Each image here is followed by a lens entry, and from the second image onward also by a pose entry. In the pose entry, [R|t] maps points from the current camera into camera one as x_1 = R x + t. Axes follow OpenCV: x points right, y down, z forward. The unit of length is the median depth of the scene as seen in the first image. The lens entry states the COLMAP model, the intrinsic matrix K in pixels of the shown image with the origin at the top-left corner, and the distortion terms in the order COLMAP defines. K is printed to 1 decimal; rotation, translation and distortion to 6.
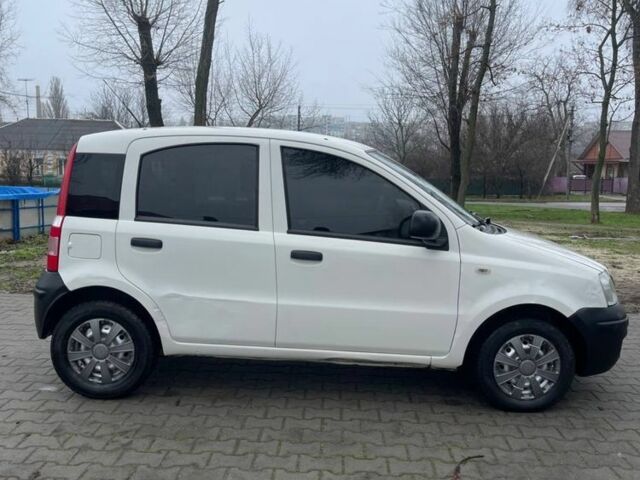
lens RADIAL K [[654.9, 0, 320.0], [0, 654.9, 240.0], [0, 0, 1]] dist [0.024200, 0.017969]
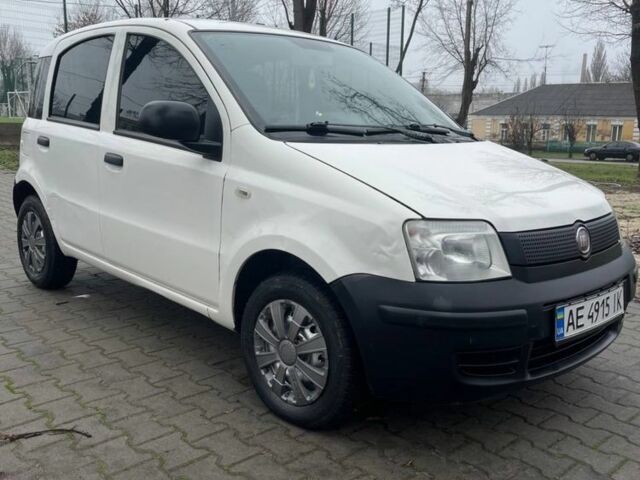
lens RADIAL K [[654.9, 0, 320.0], [0, 654.9, 240.0], [0, 0, 1]] dist [0.024200, 0.017969]
pose [[0.707800, 0.125142, -0.695240, 0.766118], [-0.094209, 0.992114, 0.082668, 0.031379], [0.700102, 0.006985, 0.714008, 0.569594]]
